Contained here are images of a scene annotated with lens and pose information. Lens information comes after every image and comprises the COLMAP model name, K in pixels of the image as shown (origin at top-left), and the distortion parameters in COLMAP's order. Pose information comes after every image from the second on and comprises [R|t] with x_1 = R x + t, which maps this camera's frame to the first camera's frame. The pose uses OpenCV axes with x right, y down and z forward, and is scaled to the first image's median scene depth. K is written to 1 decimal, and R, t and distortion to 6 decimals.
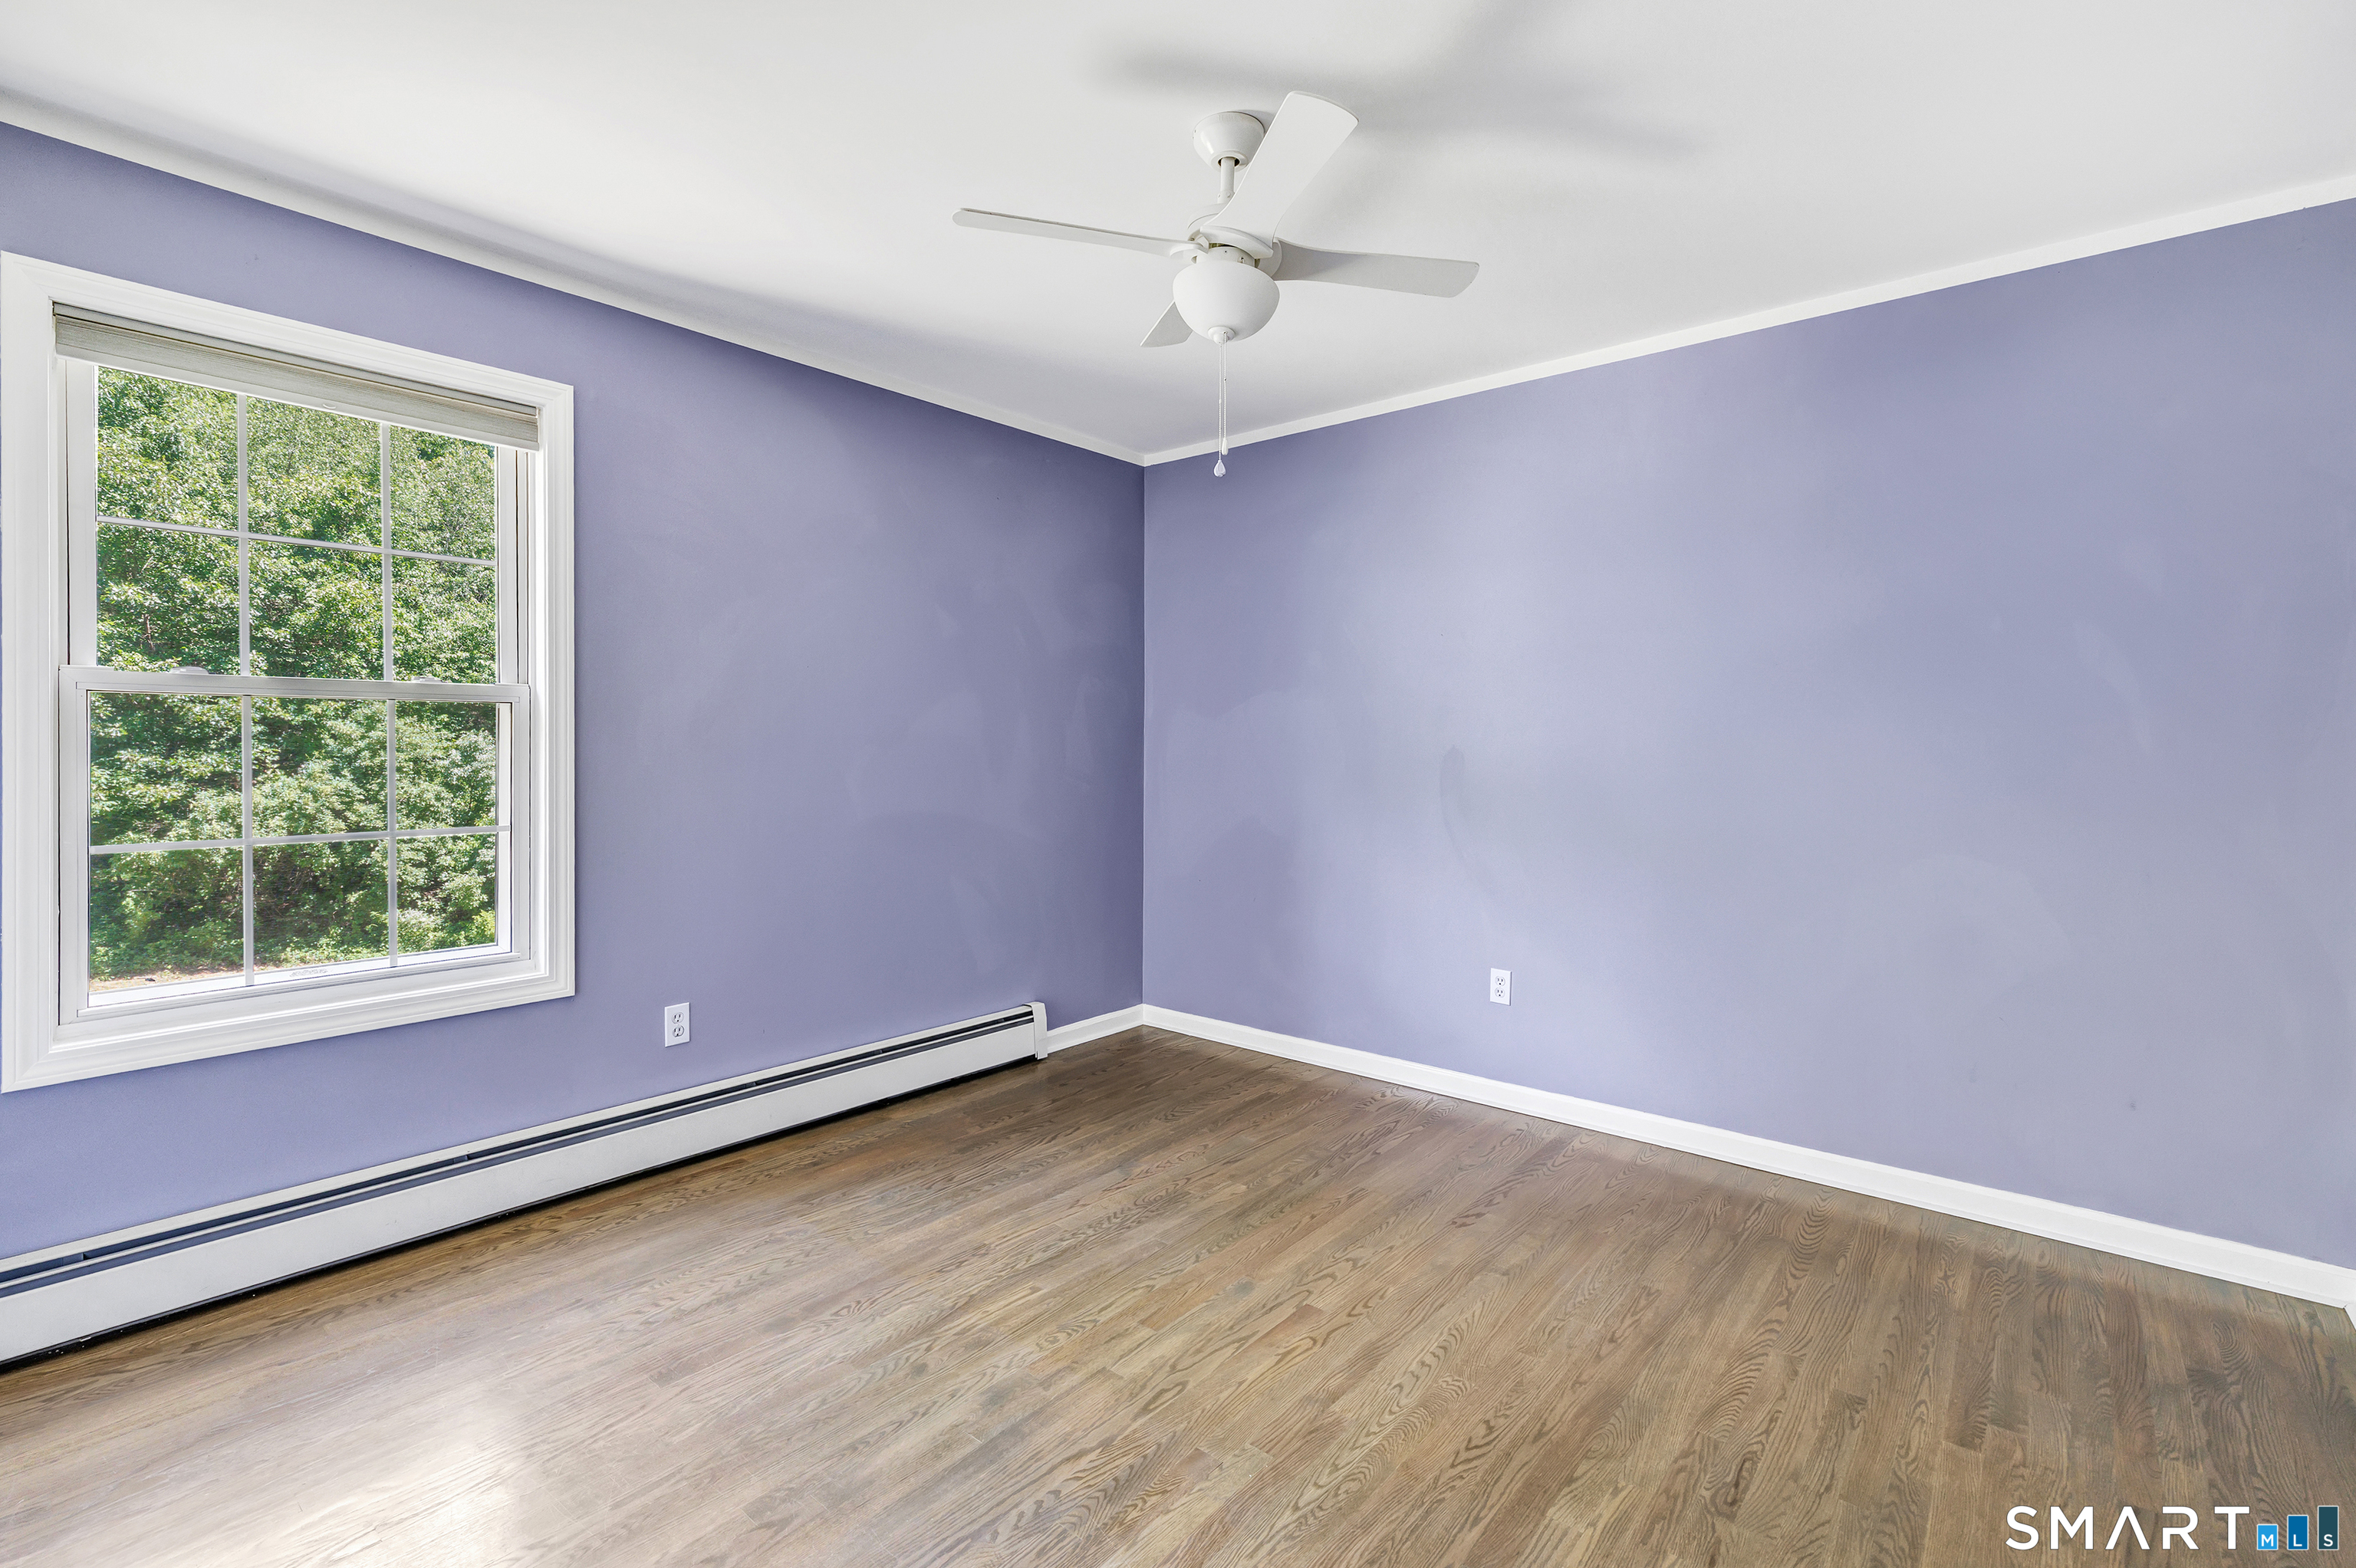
lens RADIAL K [[1050.6, 0, 1159.6], [0, 1050.6, 784.6], [0, 0, 1]] dist [0.001734, 0.000368]
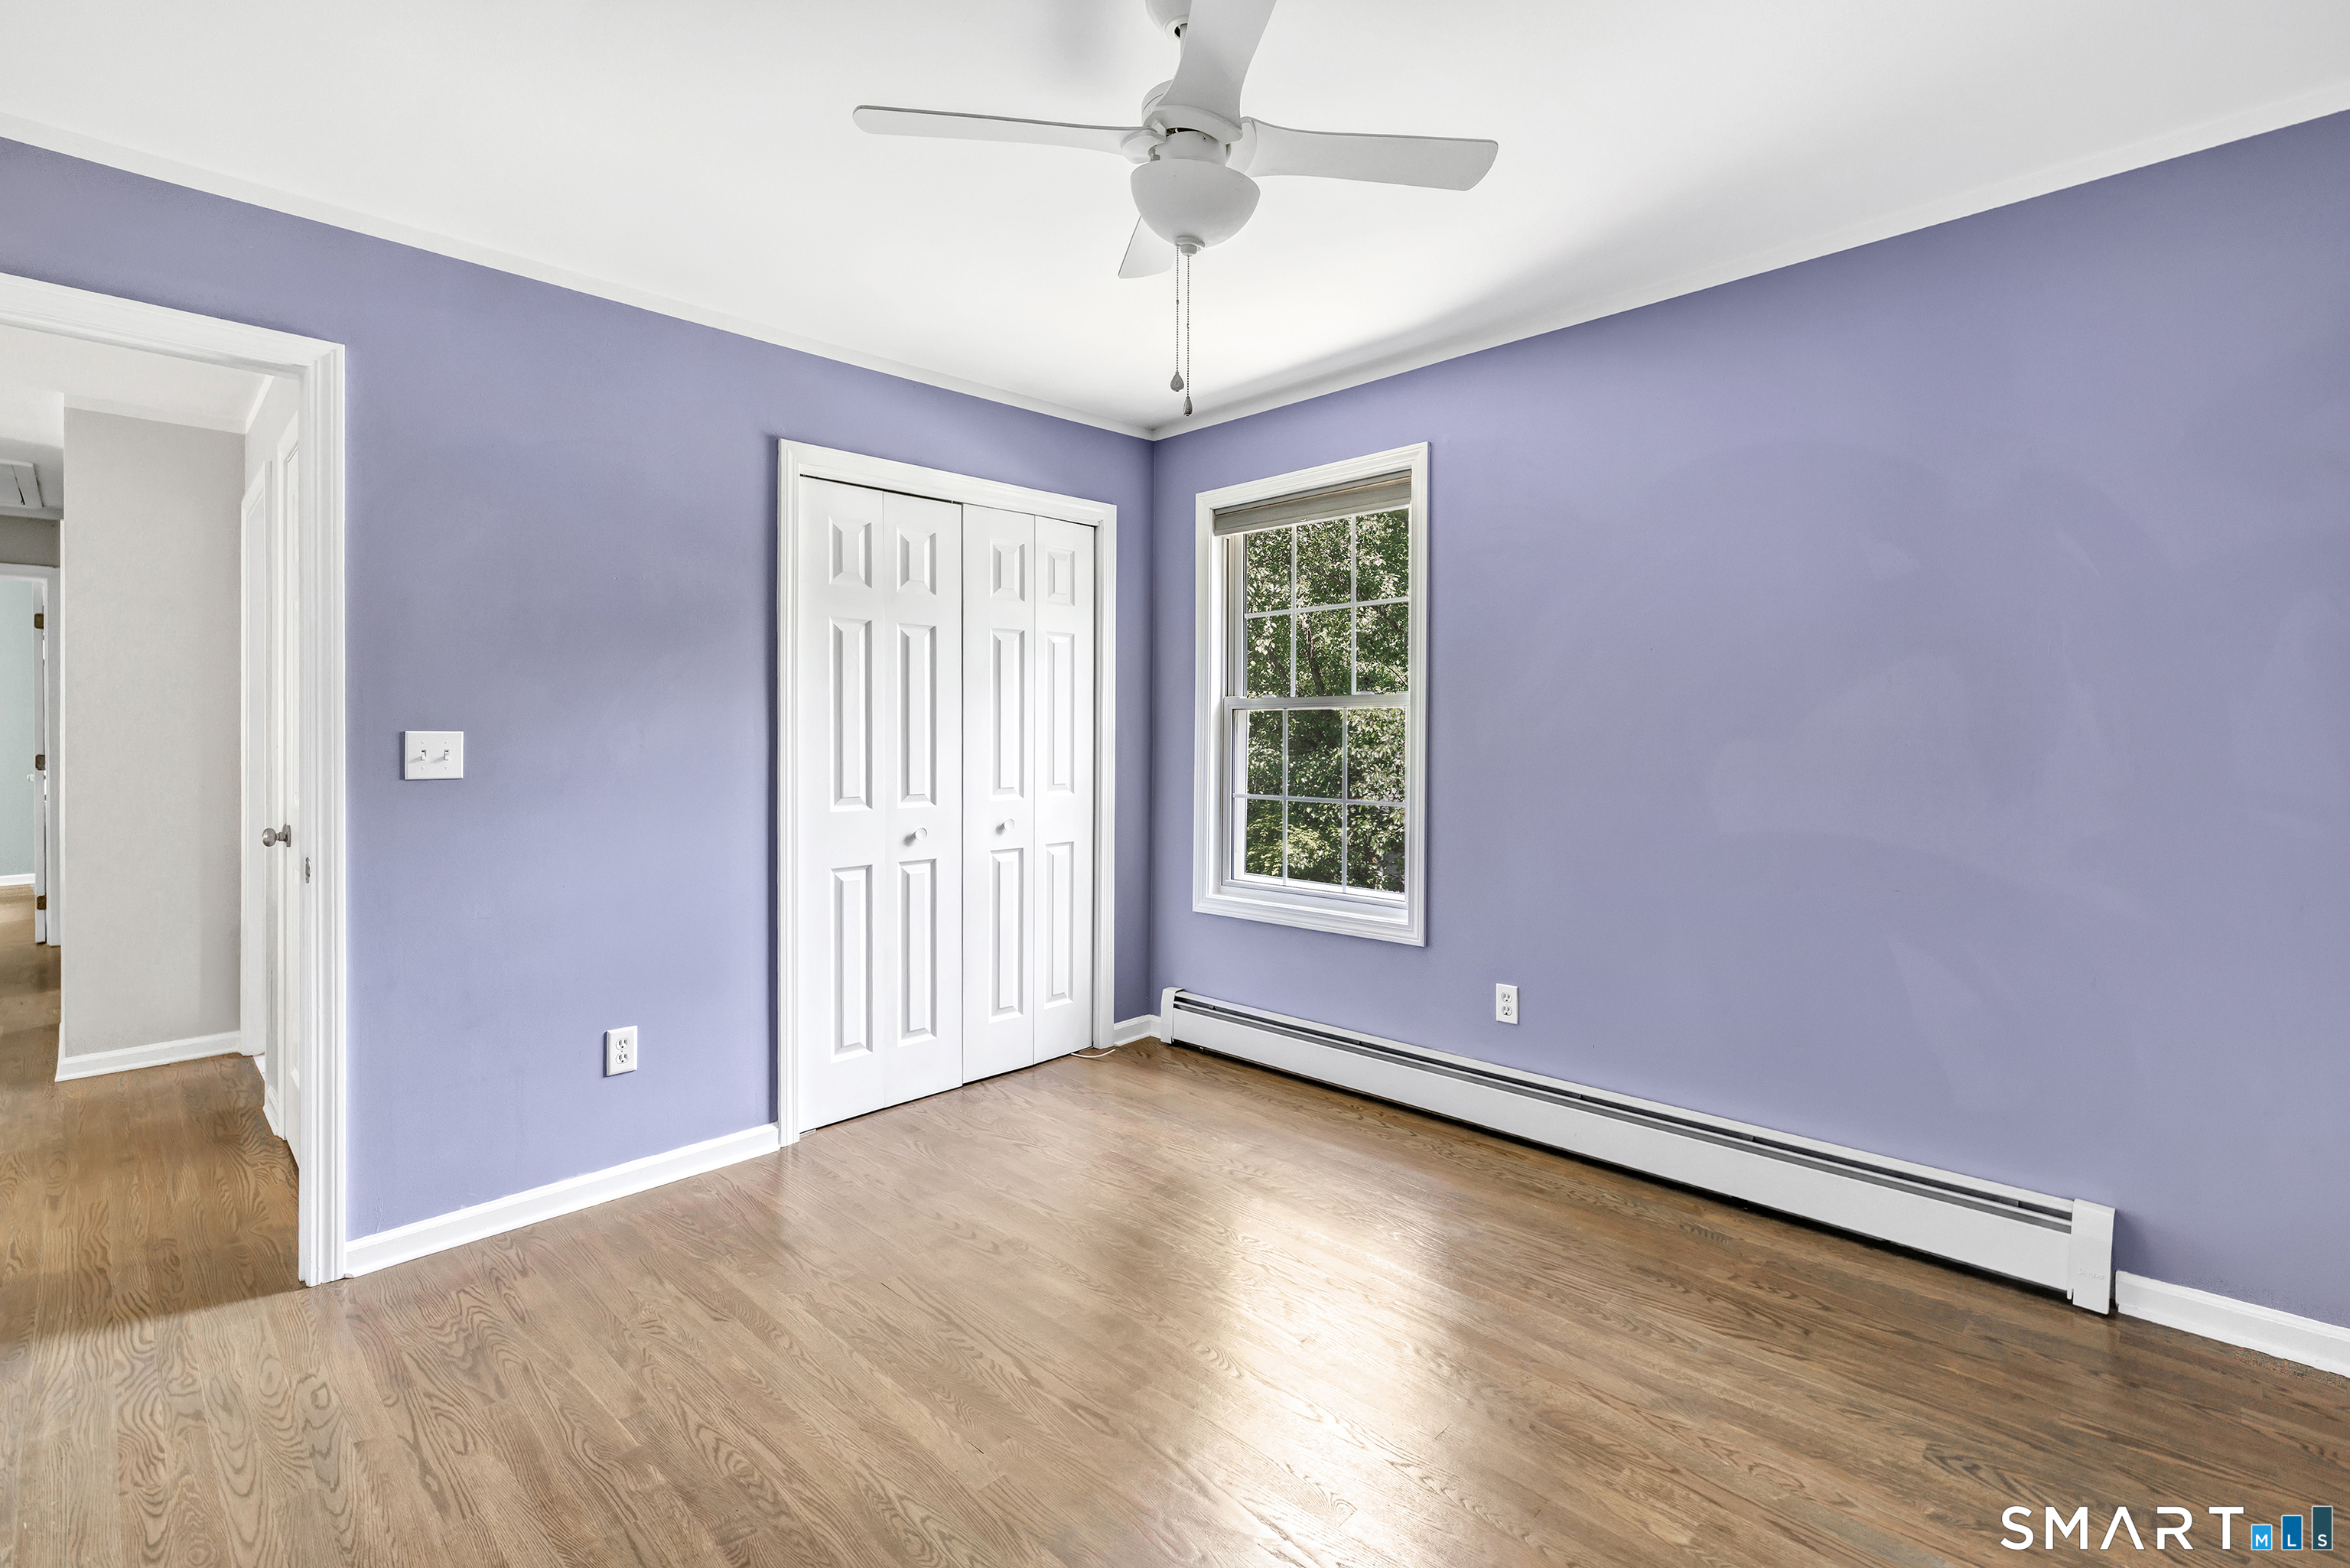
lens RADIAL K [[1048.0, 0, 1169.2], [0, 1048.0, 774.7], [0, 0, 1]] dist [0.001734, 0.000368]
pose [[-0.063424, 0.031988, -0.997474, 0.612952], [-0.038745, 0.998654, 0.034490, -0.025900], [0.997234, 0.040835, -0.062099, 0.723692]]
